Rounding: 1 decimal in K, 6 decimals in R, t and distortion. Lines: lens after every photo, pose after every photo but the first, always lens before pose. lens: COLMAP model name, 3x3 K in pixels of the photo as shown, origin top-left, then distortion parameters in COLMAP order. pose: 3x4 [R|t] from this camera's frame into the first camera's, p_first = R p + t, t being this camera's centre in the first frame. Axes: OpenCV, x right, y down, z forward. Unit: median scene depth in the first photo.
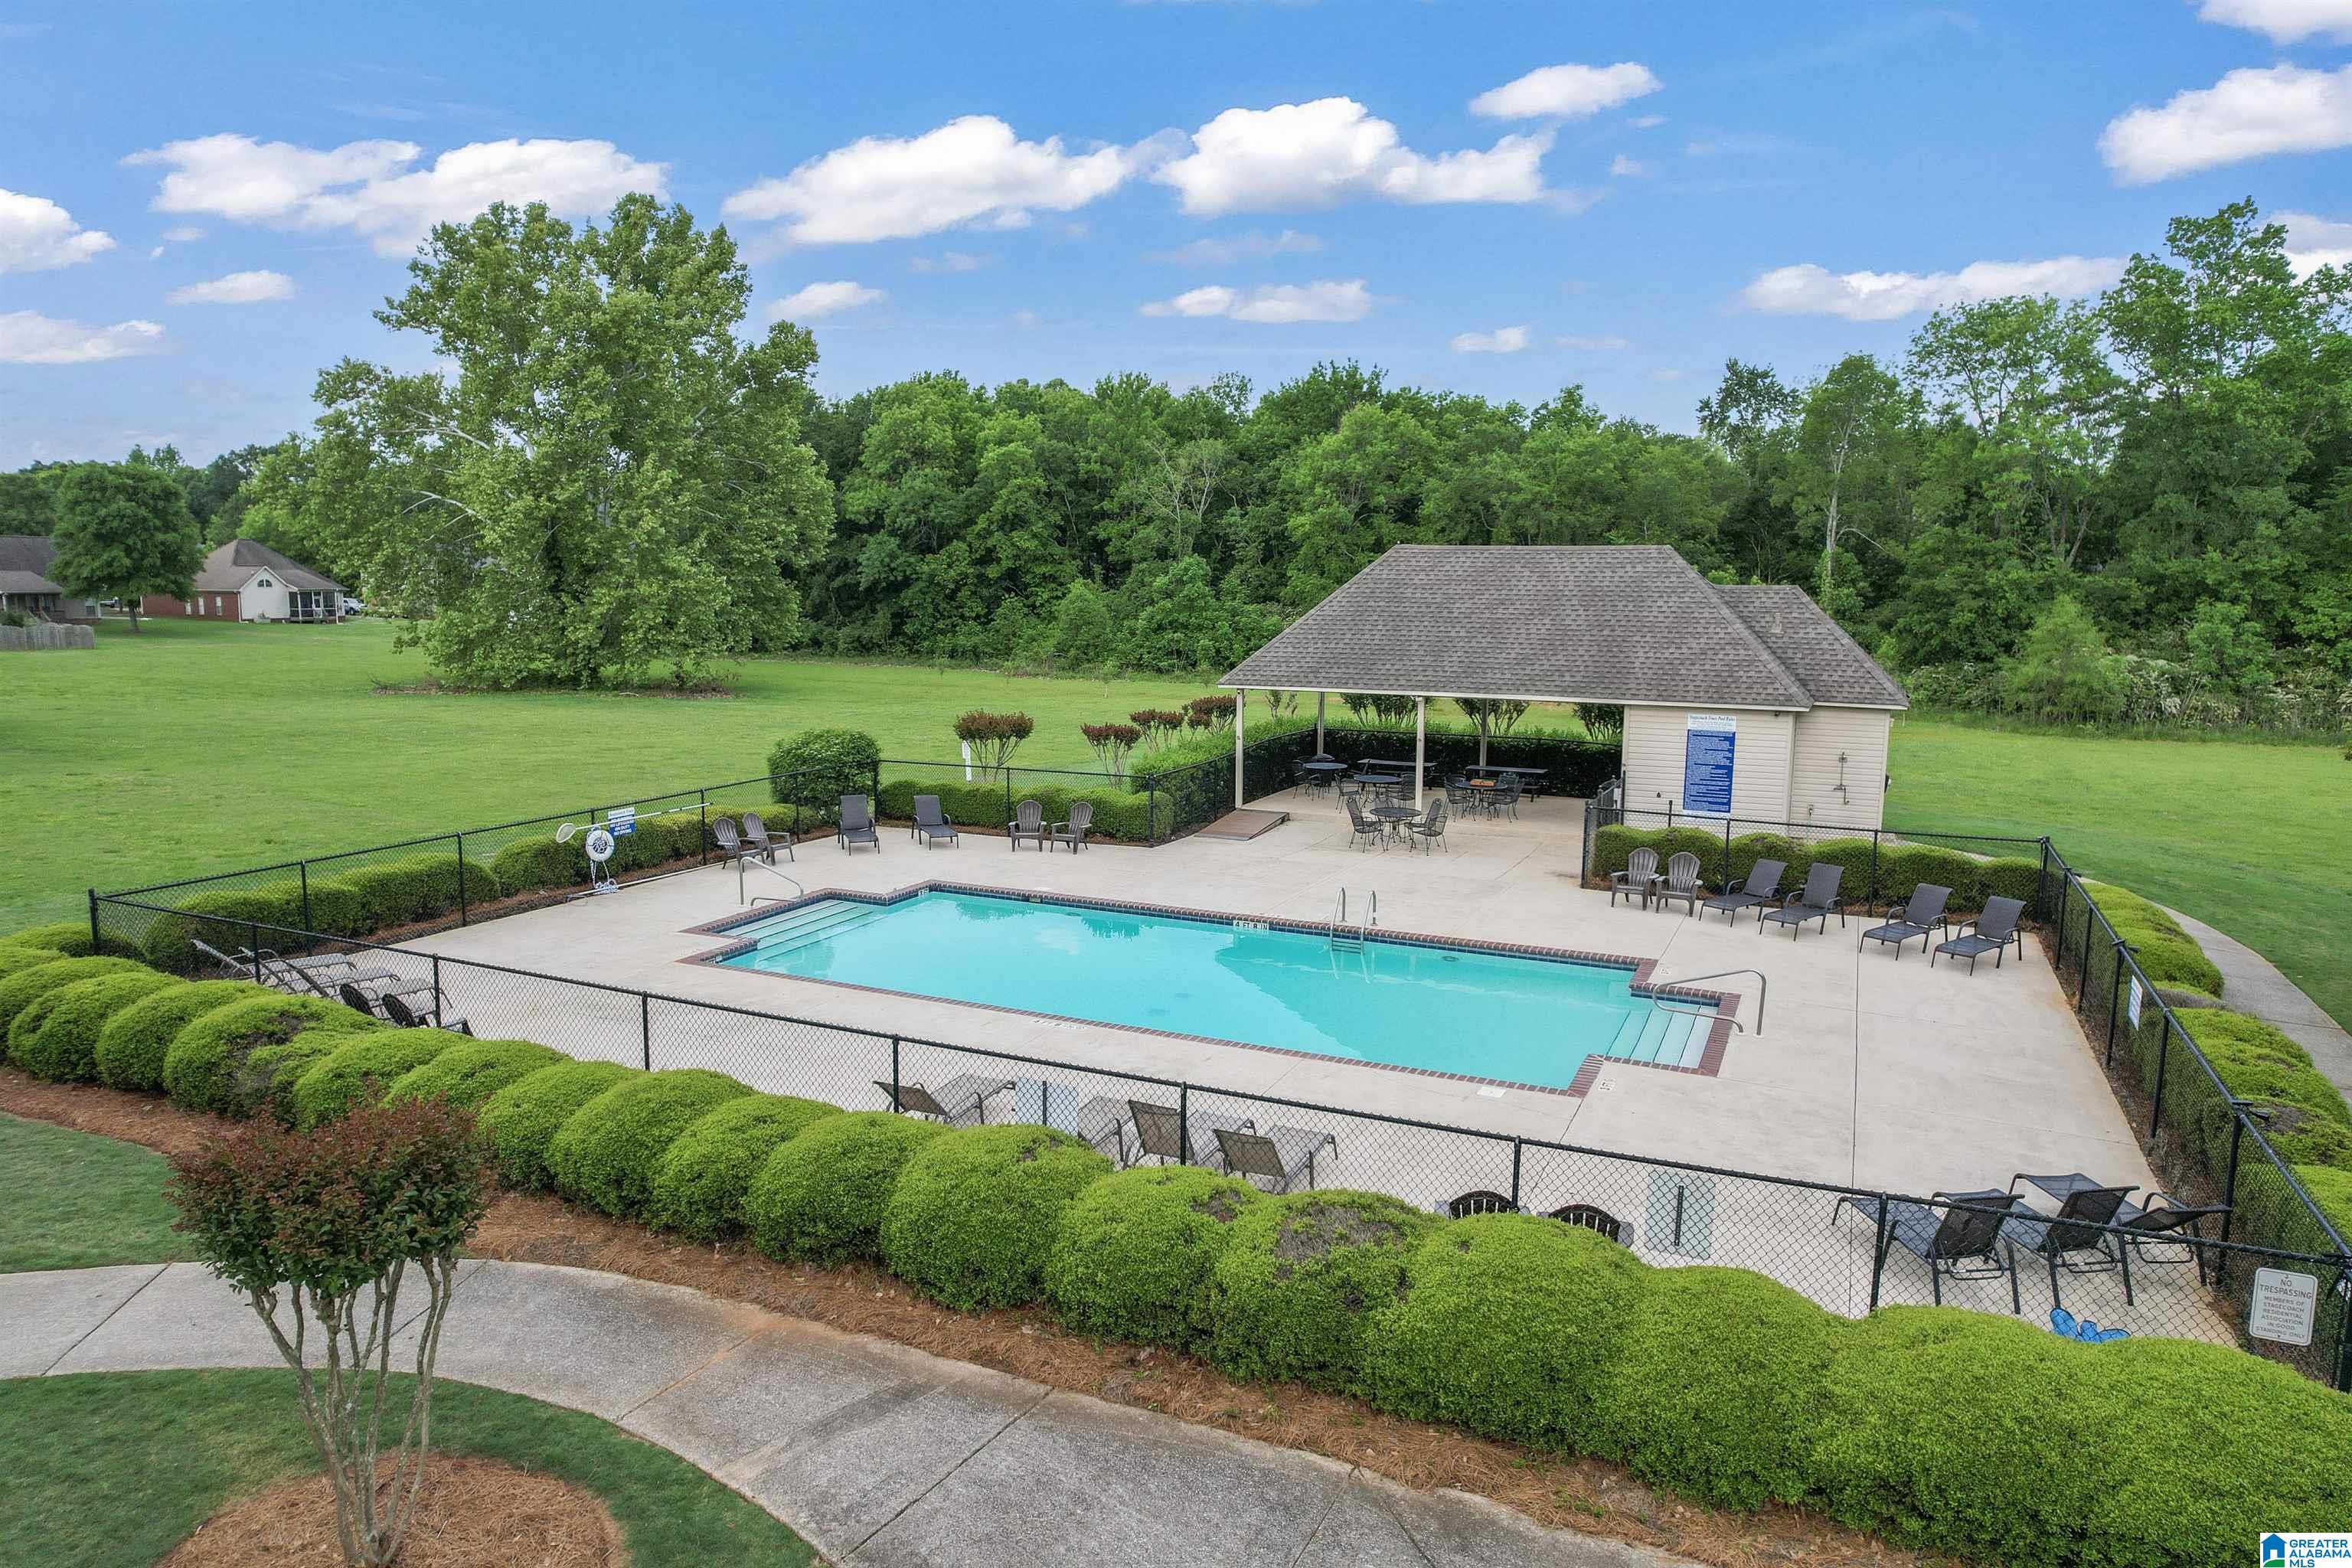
lens RADIAL K [[1483.8, 0, 1164.2], [0, 1483.8, 806.2], [0, 0, 1]] dist [-0.073588, 0.045428]
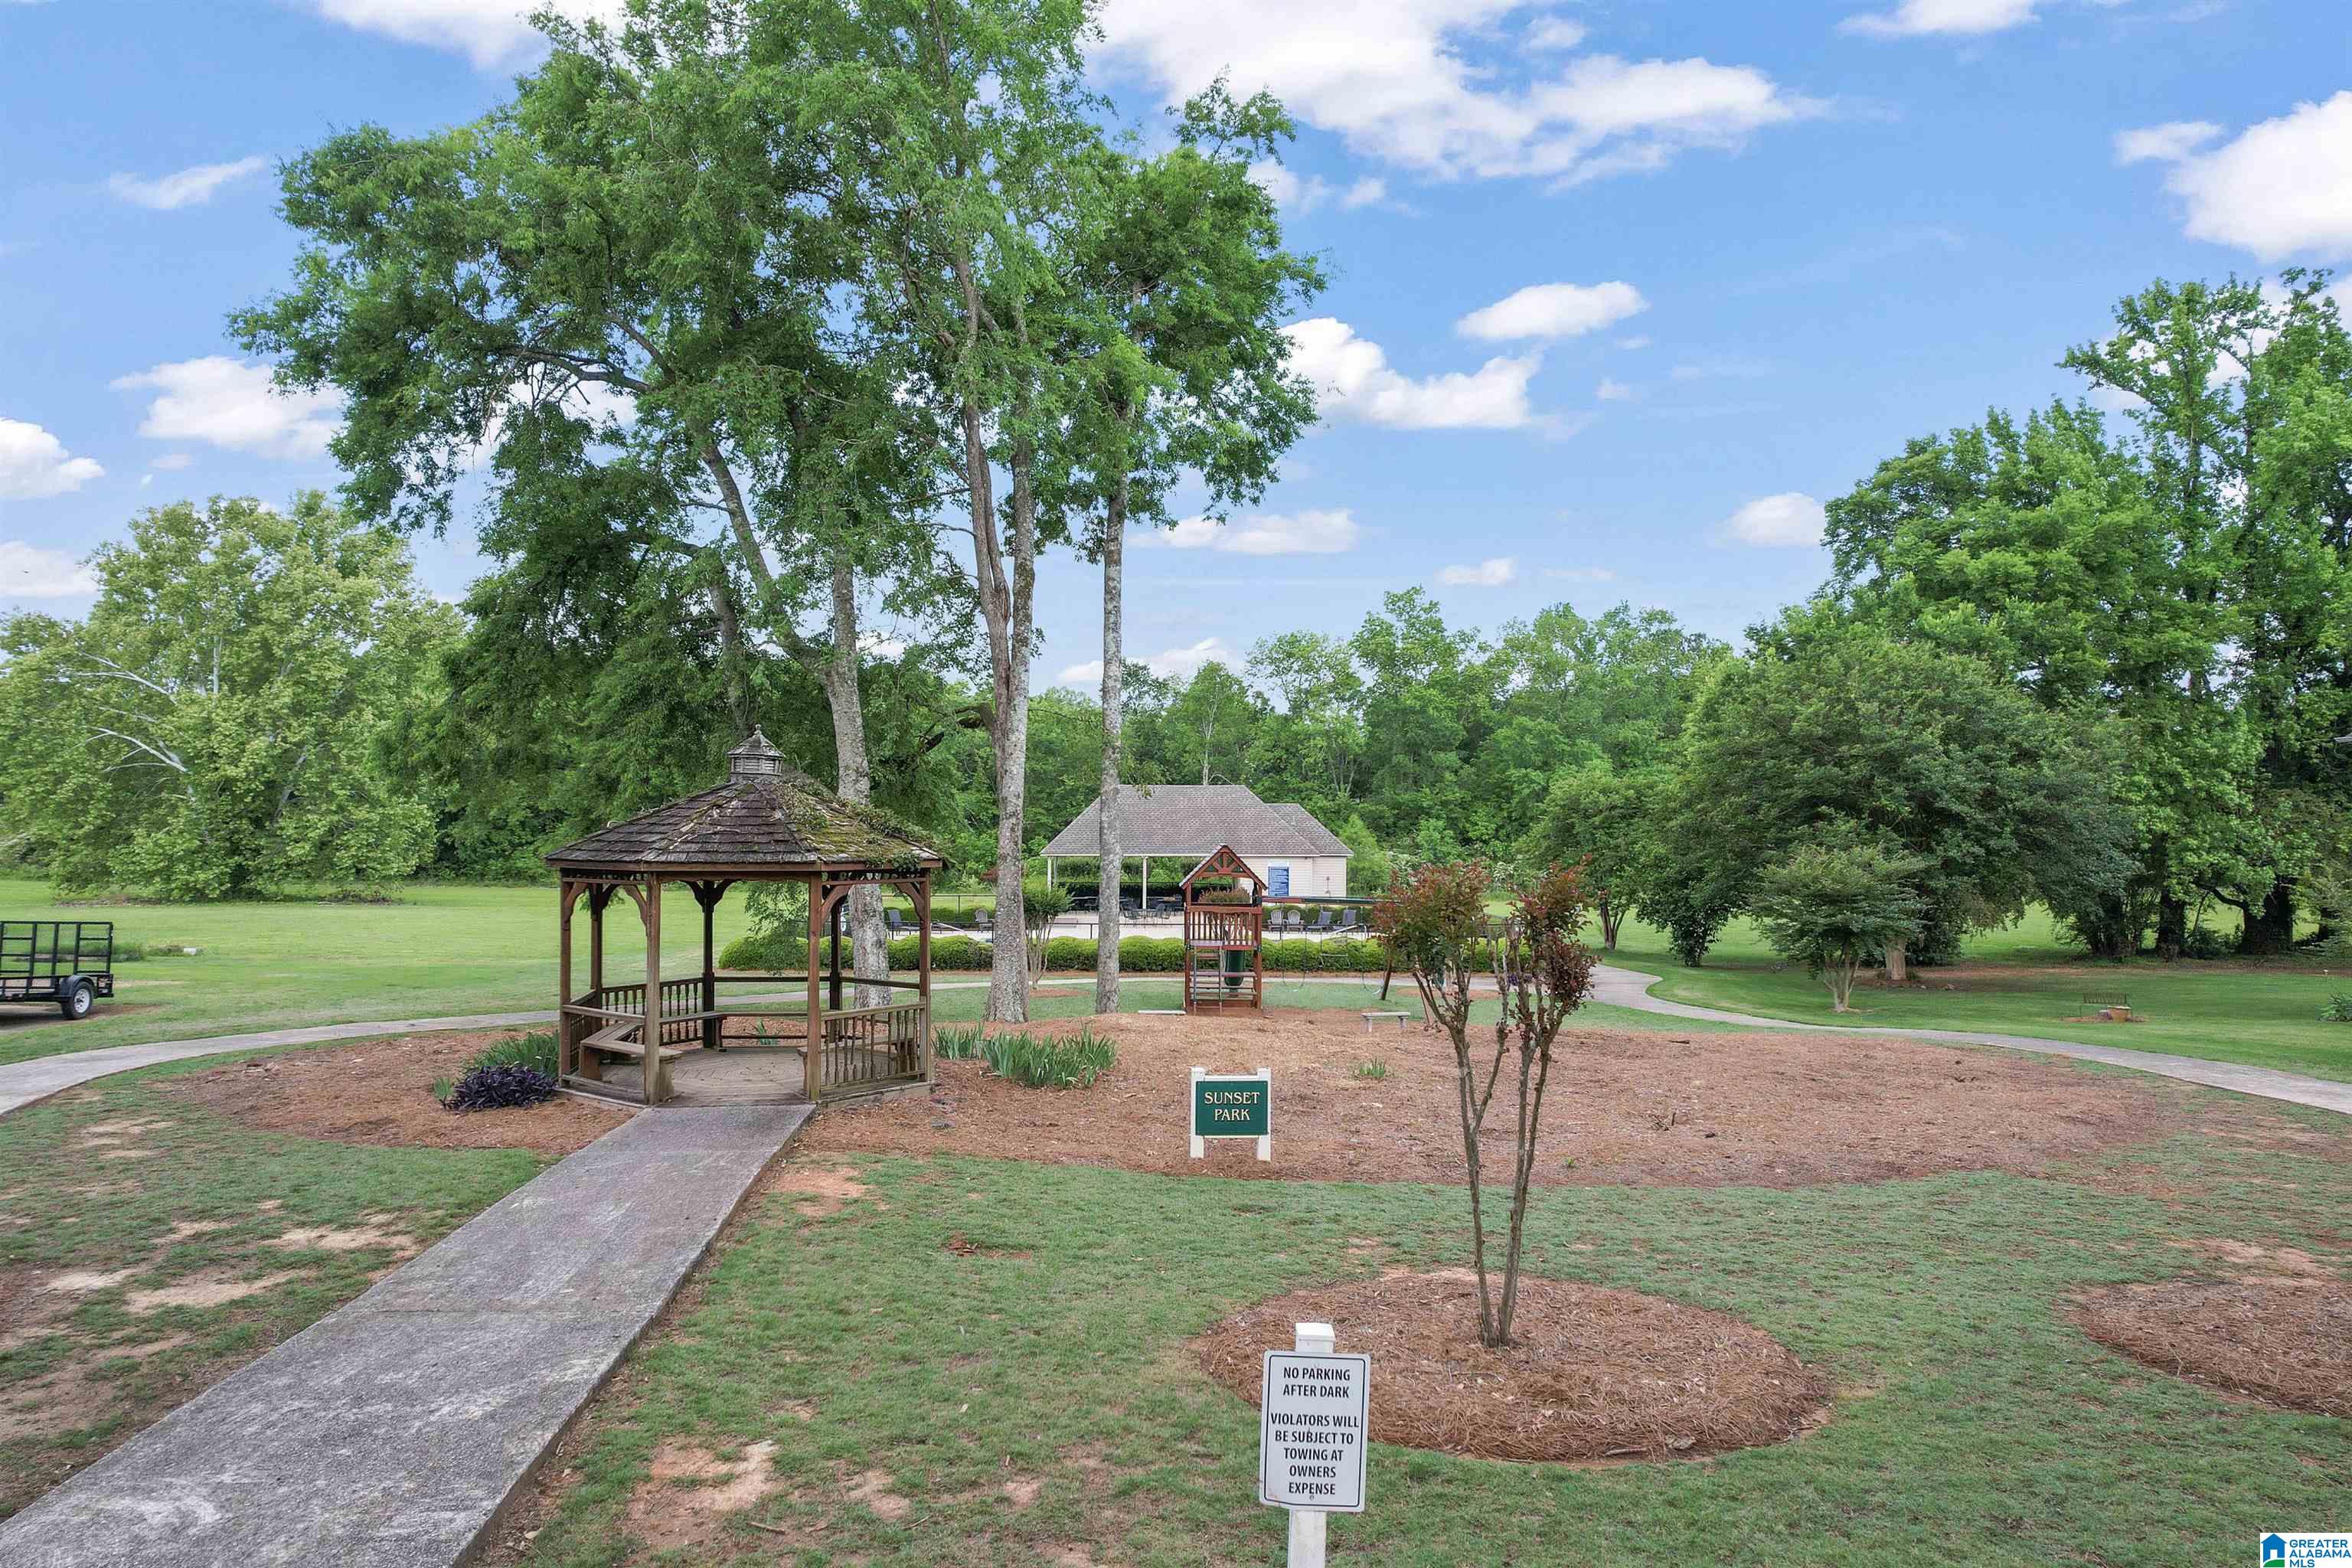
lens RADIAL K [[1483.8, 0, 1164.2], [0, 1483.8, 761.6], [0, 0, 1]] dist [-0.073588, 0.045428]
pose [[0.890519, 0.014216, 0.454724, -0.280146], [0.072384, 0.982352, -0.172465, 0.057460], [-0.449151, 0.186498, 0.873774, -0.319369]]
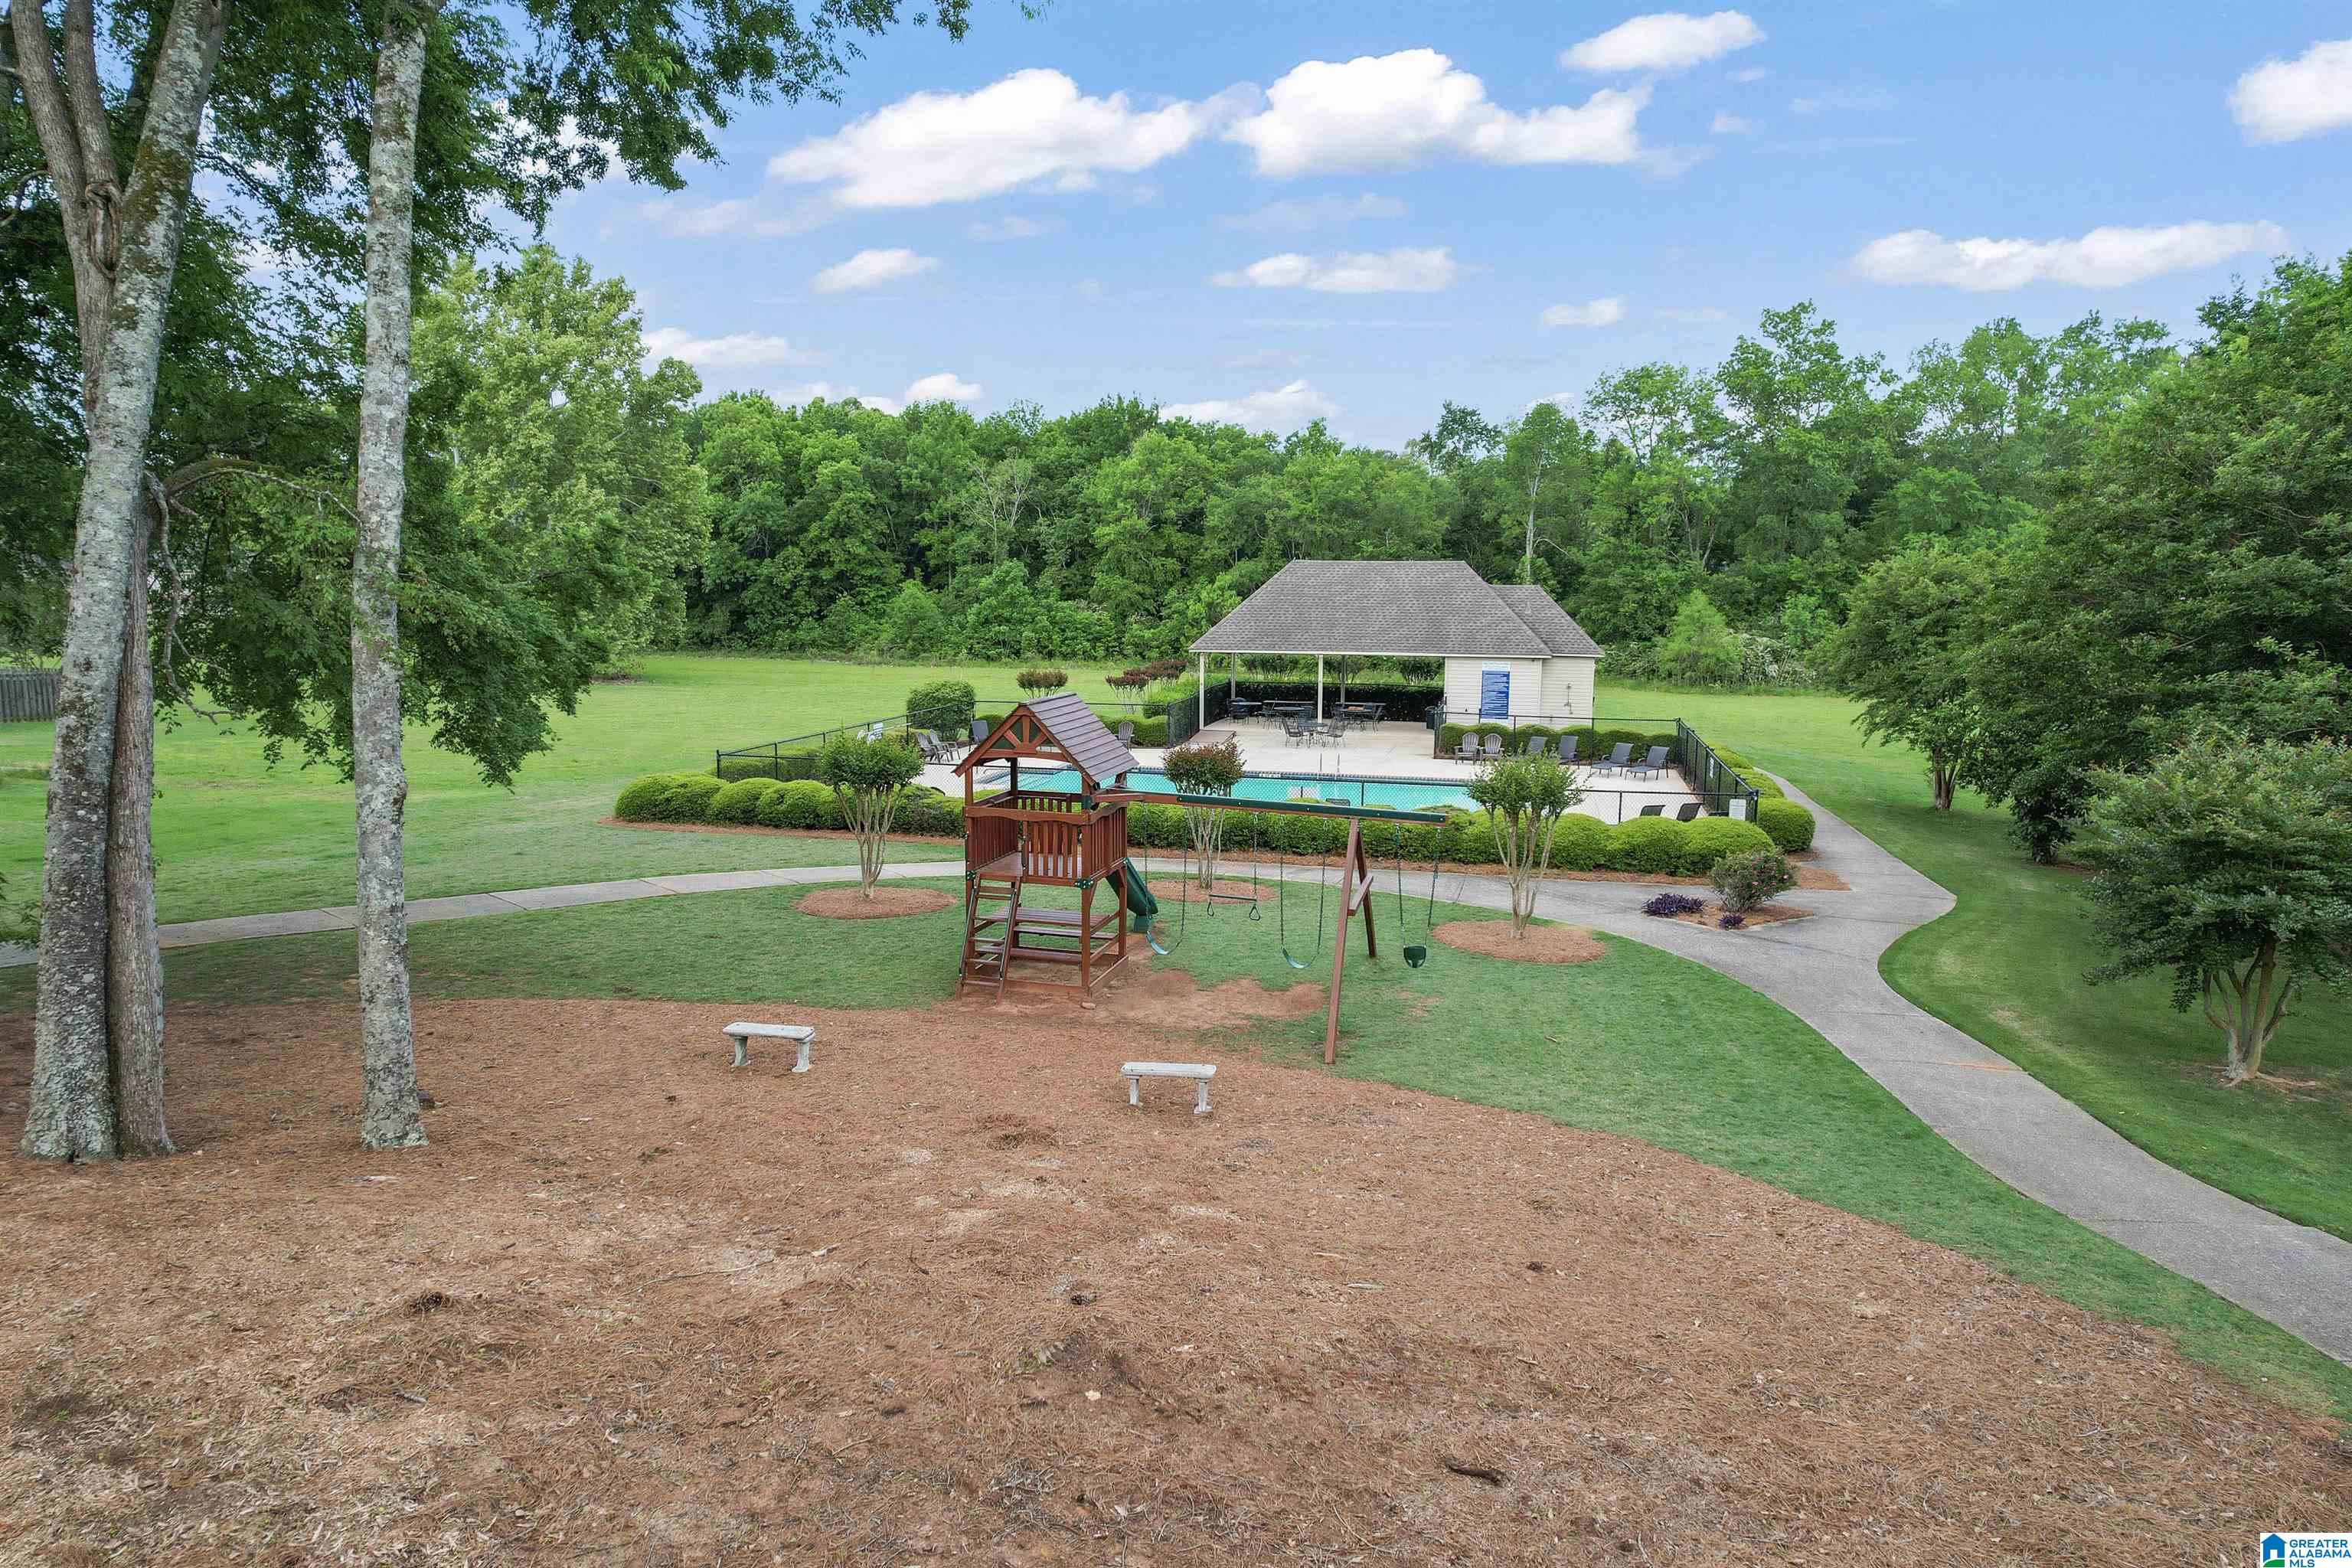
lens RADIAL K [[1483.8, 0, 1161.4], [0, 1483.8, 793.8], [0, 0, 1]] dist [-0.073588, 0.045428]
pose [[0.980929, -0.029154, 0.192165, -0.117115], [0.030591, 0.999522, -0.004511, 0.029870], [-0.191941, 0.010304, 0.981352, -0.207206]]
